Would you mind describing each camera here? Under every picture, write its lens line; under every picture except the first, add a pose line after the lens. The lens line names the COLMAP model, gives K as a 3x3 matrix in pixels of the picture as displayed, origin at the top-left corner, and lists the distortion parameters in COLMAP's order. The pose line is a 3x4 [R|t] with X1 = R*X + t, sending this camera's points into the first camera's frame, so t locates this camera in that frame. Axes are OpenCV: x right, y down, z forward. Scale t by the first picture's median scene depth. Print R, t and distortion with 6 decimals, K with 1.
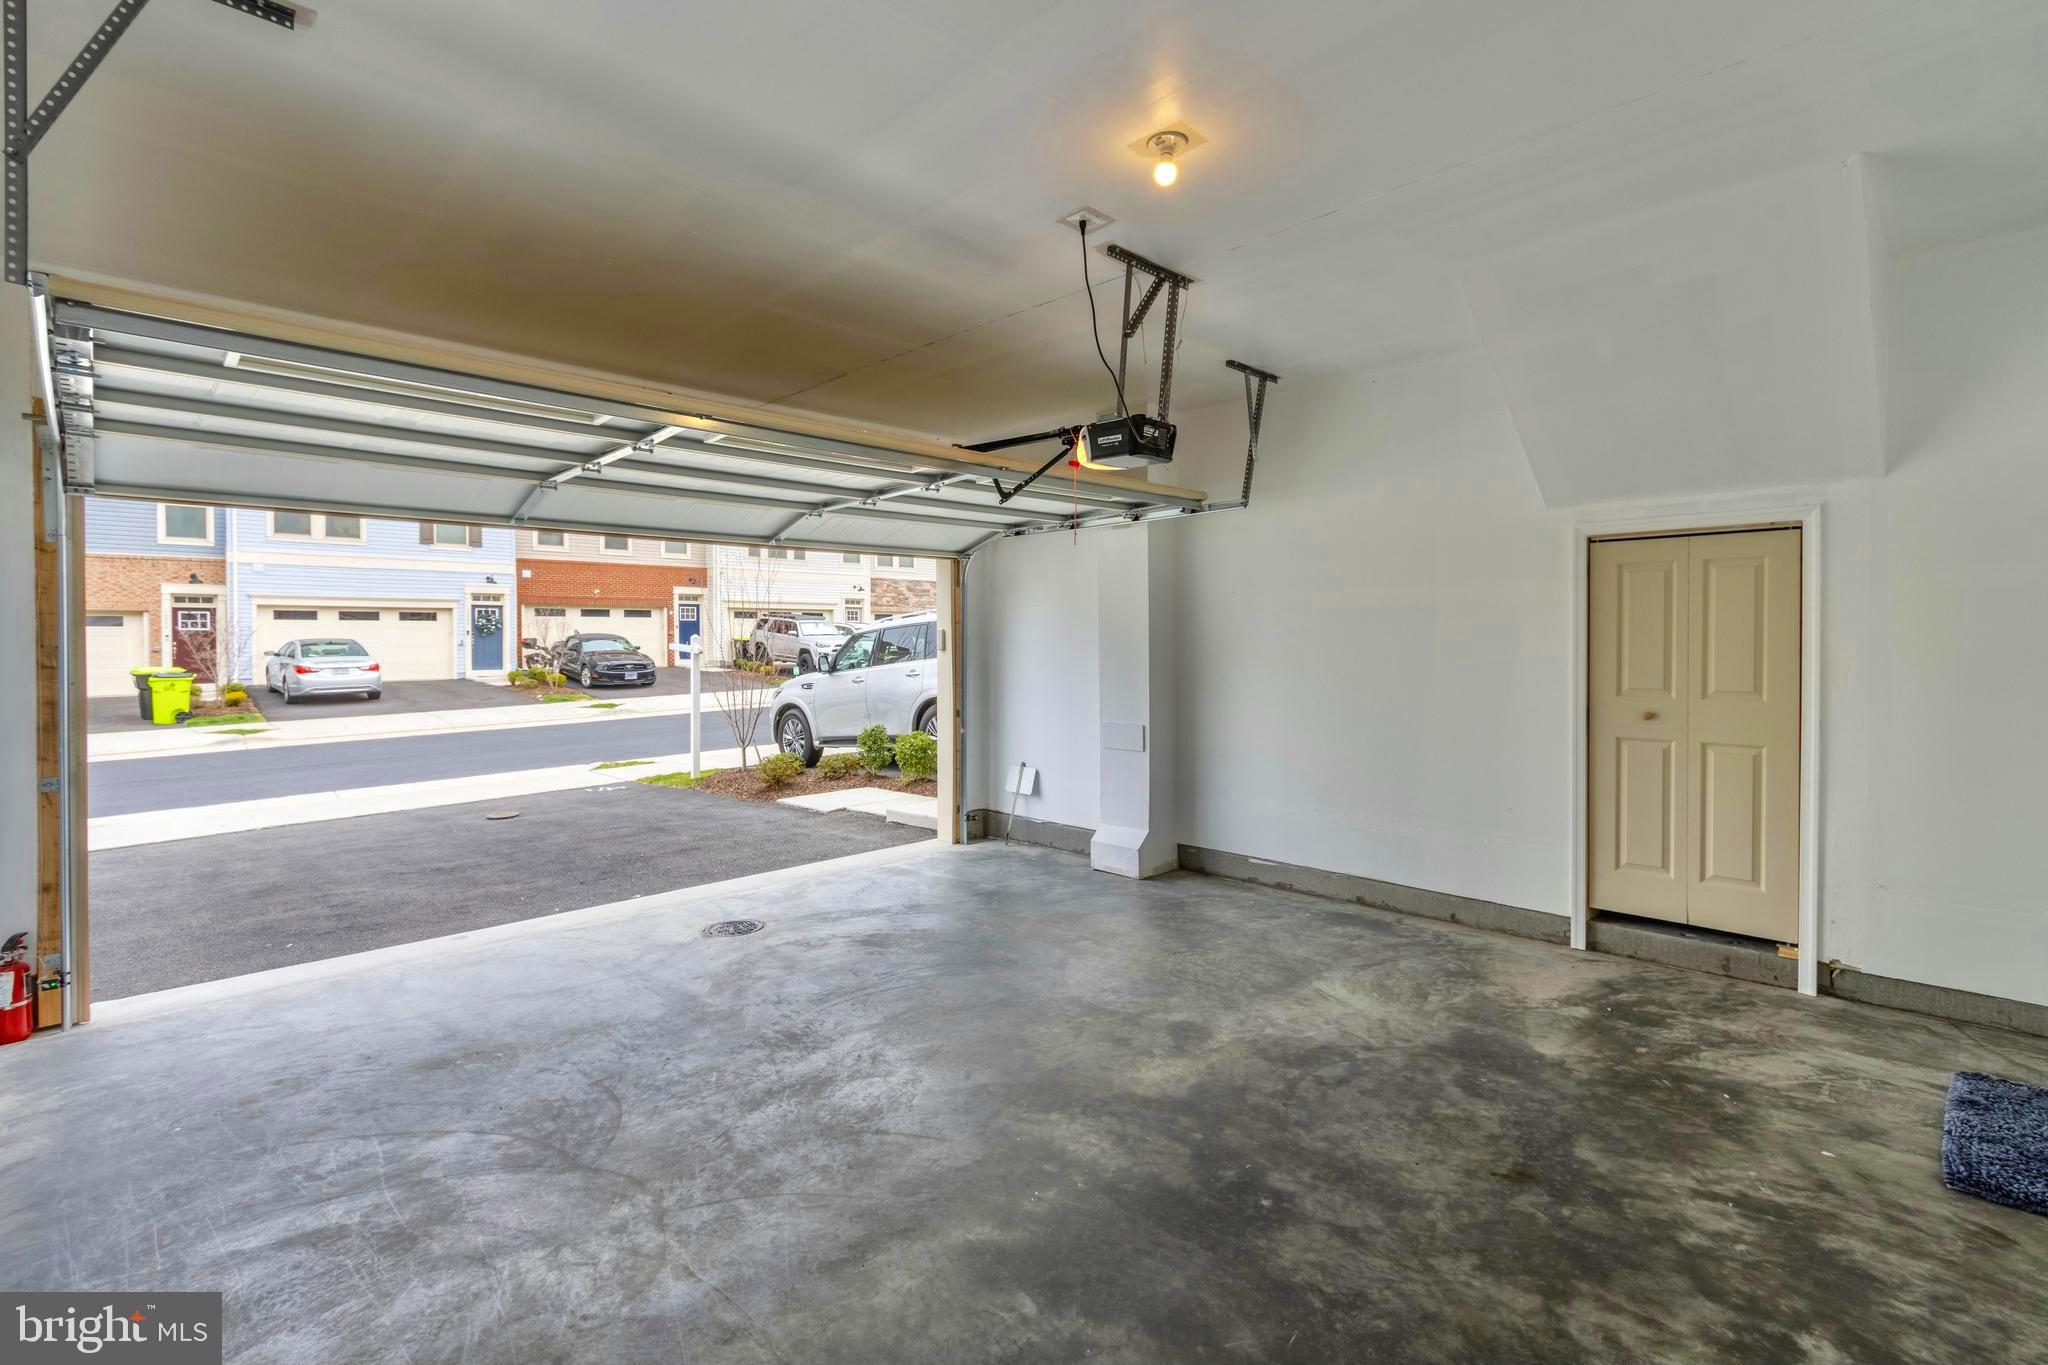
lens RADIAL K [[942.4, 0, 1029.0], [0, 942.4, 648.0], [0, 0, 1]] dist [0.005184, -0.001085]
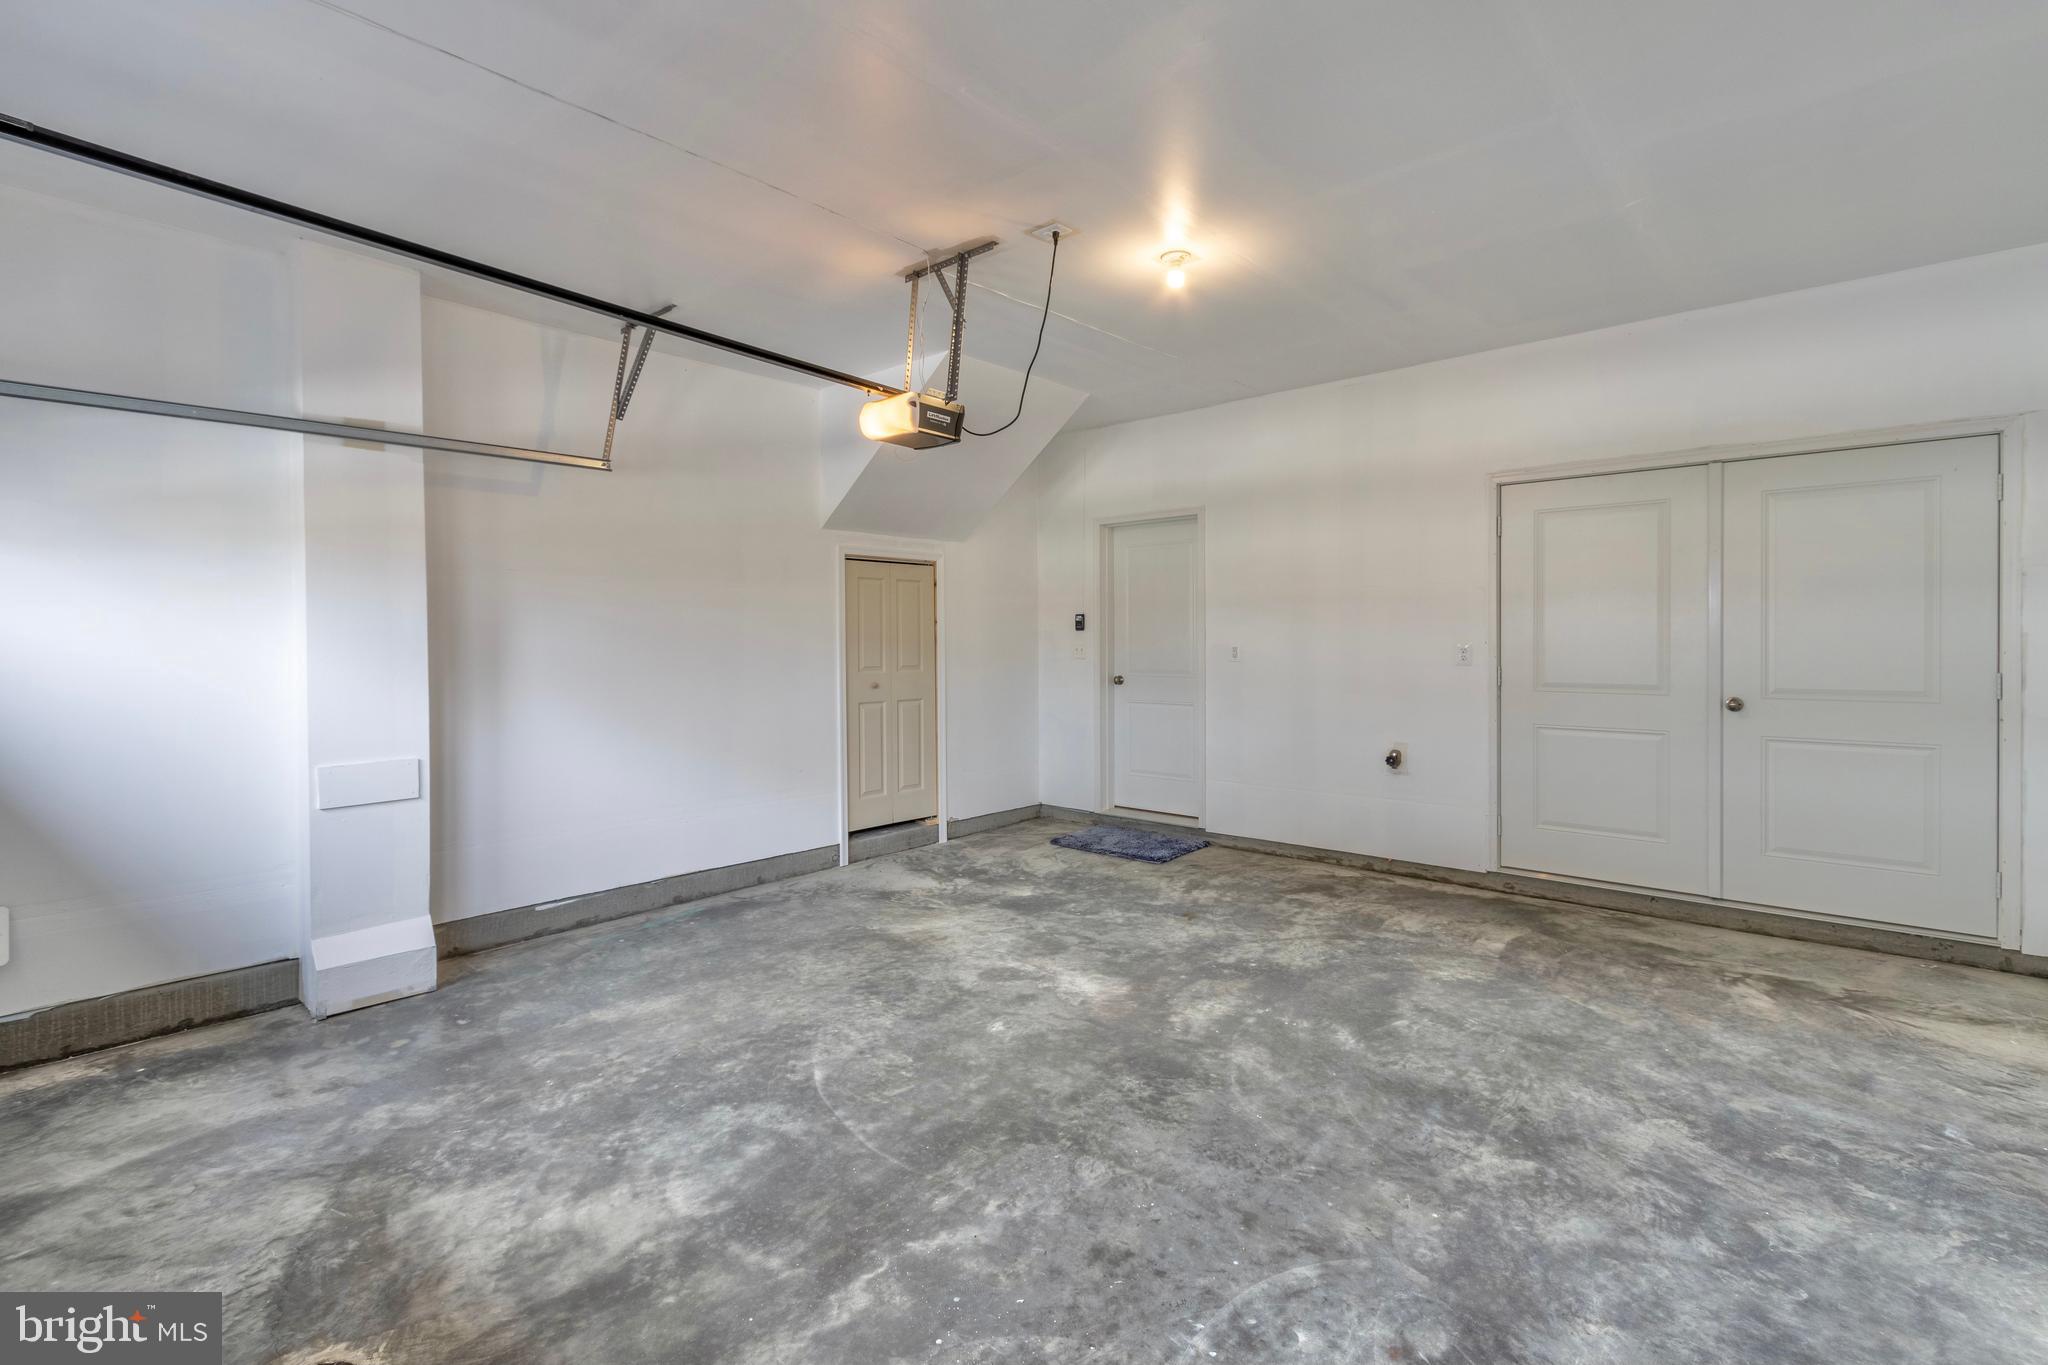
lens RADIAL K [[942.4, 0, 1029.0], [0, 942.4, 648.0], [0, 0, 1]] dist [0.005184, -0.001085]
pose [[-0.060595, -0.003559, 0.998156, -1.629598], [0.017322, 0.999839, 0.004616, 0.025983], [-0.998012, 0.017569, -0.060523, 1.770097]]
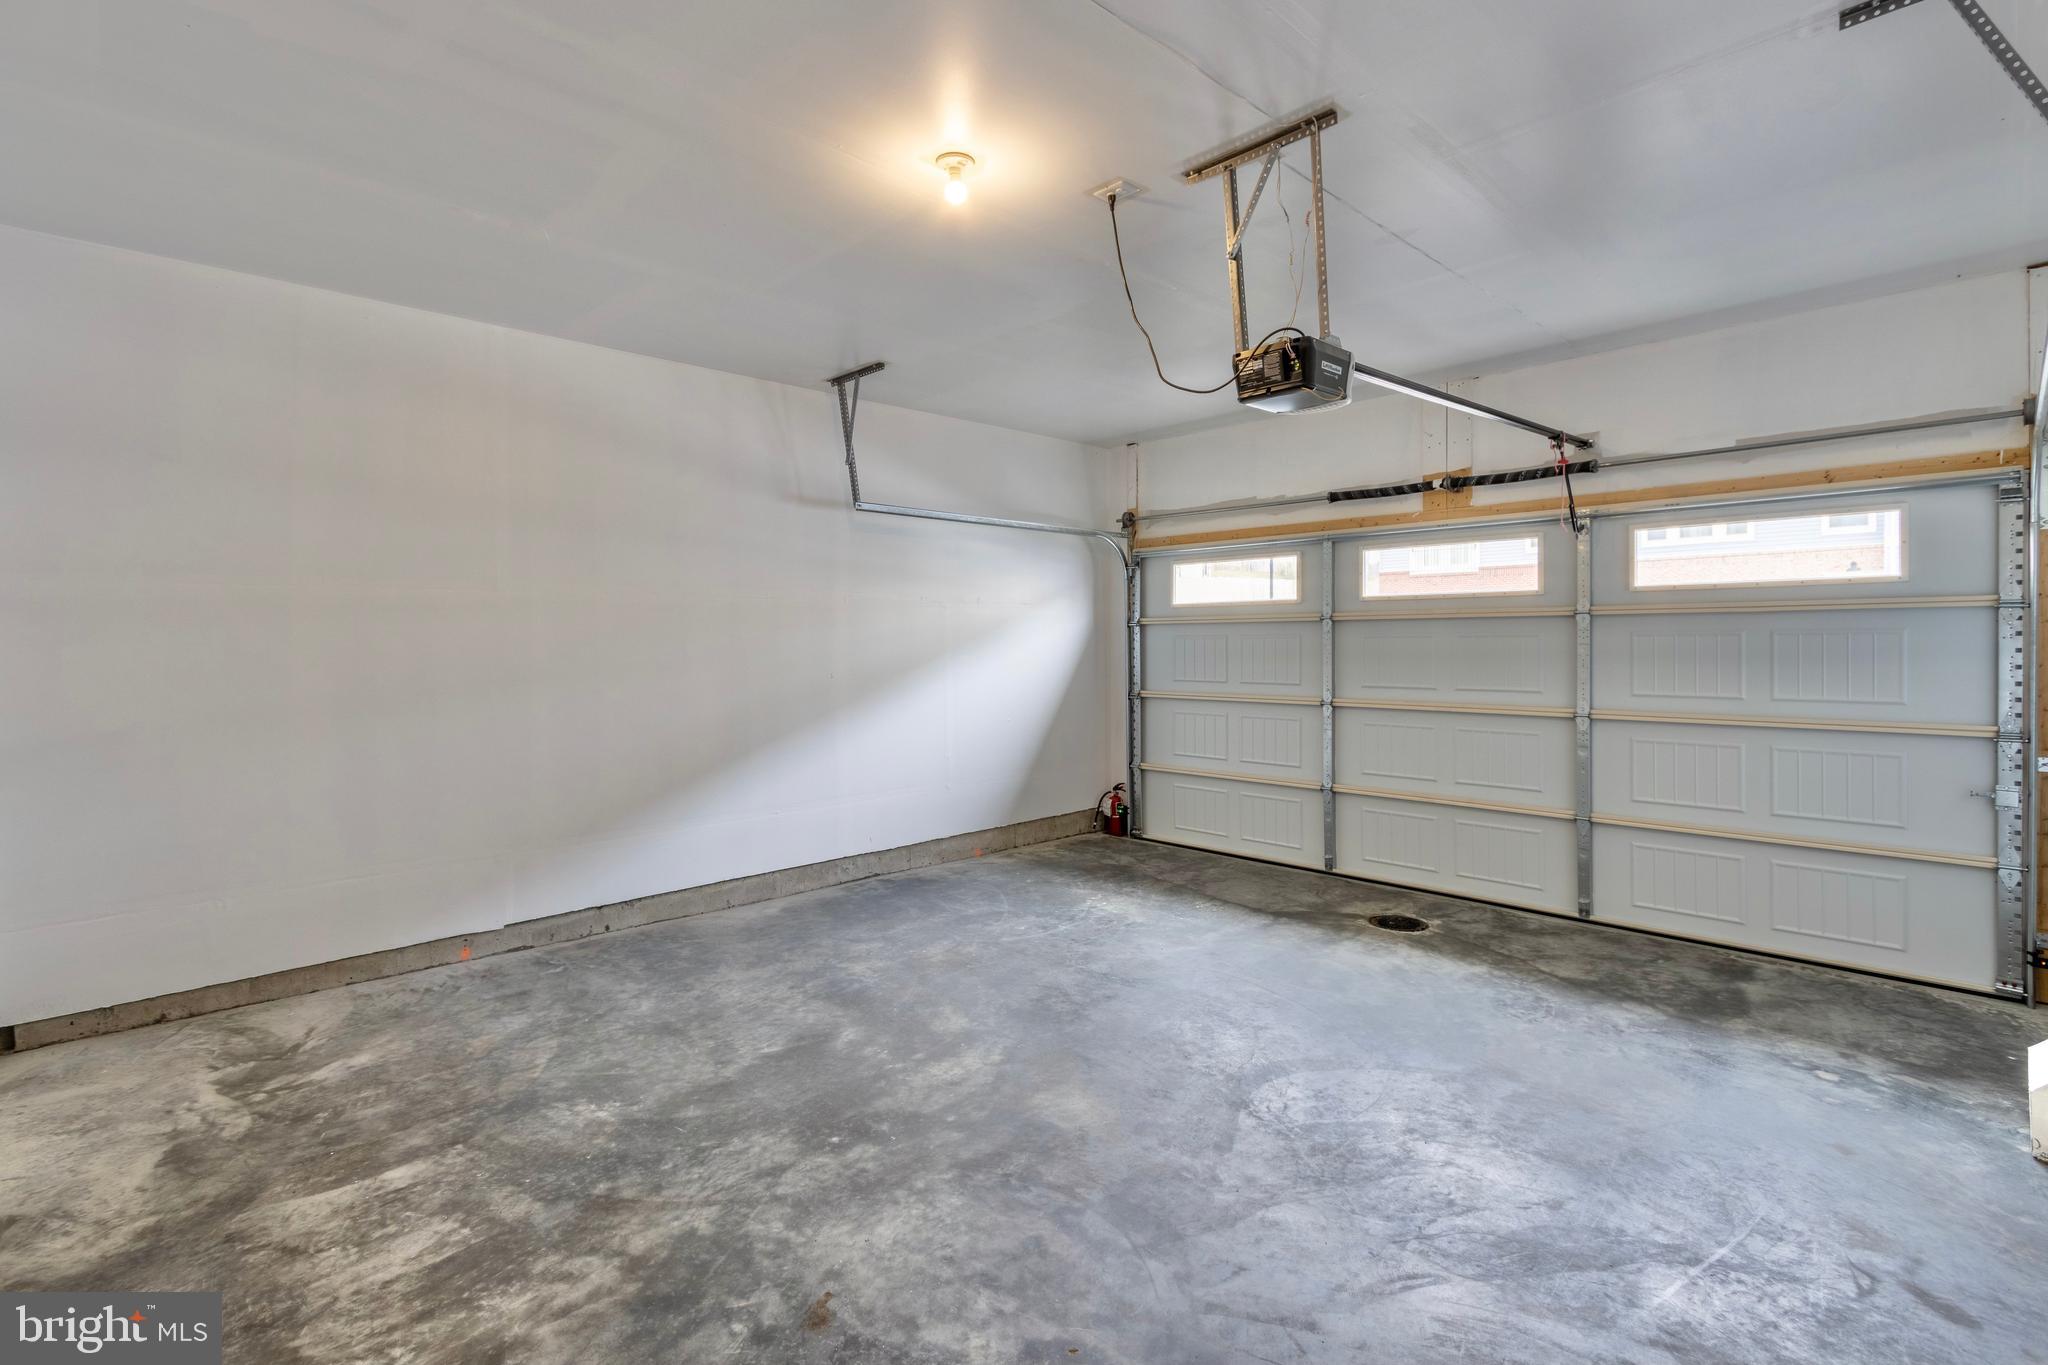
lens RADIAL K [[942.4, 0, 1029.0], [0, 942.4, 648.0], [0, 0, 1]] dist [0.005184, -0.001085]
pose [[-0.003295, 0.016797, -0.999853, 1.631721], [-0.001912, 0.999857, 0.016803, -0.019522], [0.999993, 0.001967, -0.003262, 1.476815]]
